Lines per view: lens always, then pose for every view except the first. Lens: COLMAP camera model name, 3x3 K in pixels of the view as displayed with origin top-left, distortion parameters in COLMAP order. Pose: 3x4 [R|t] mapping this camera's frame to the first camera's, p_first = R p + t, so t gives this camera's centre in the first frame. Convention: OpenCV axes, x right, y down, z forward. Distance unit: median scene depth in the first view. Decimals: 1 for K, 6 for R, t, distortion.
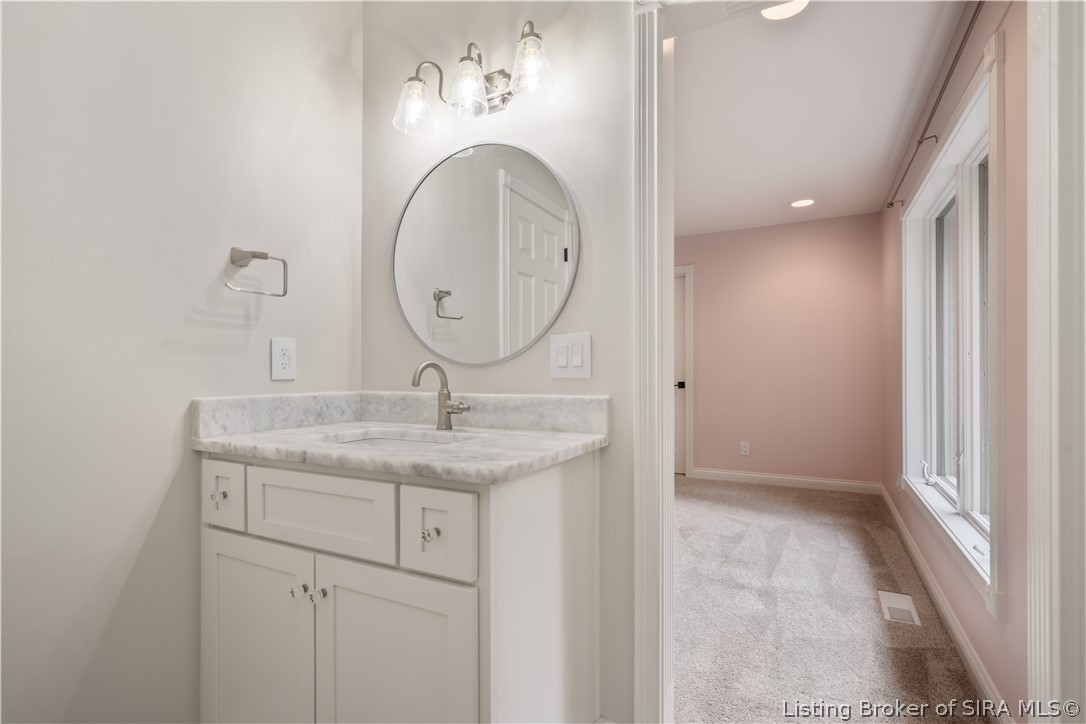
lens RADIAL K [[517.4, 0, 543.0], [0, 517.4, 362.0], [0, 0, 1]] dist [0.000318, -0.000001]
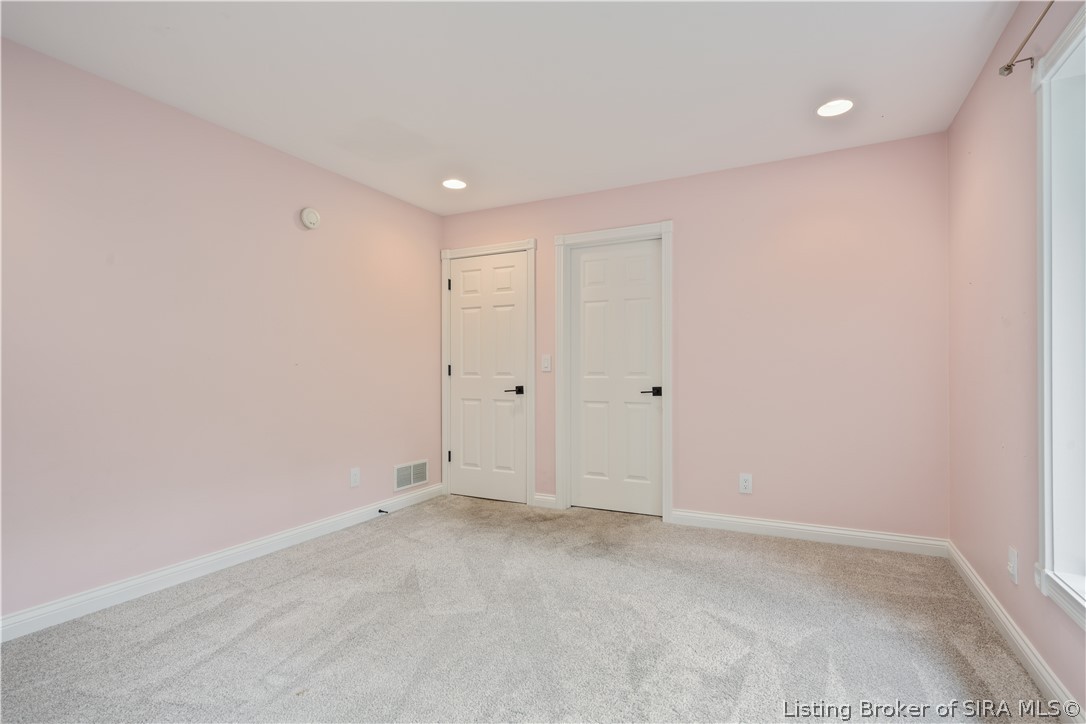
lens RADIAL K [[542.5, 0, 543.0], [0, 542.5, 362.0], [0, 0, 1]] dist [-0.000750, 0.000027]
pose [[0.999876, -0.001085, 0.015702, 0.139625], [0.001103, 0.999999, -0.001123, 0.006858], [-0.015701, 0.001140, 0.999876, 0.360908]]
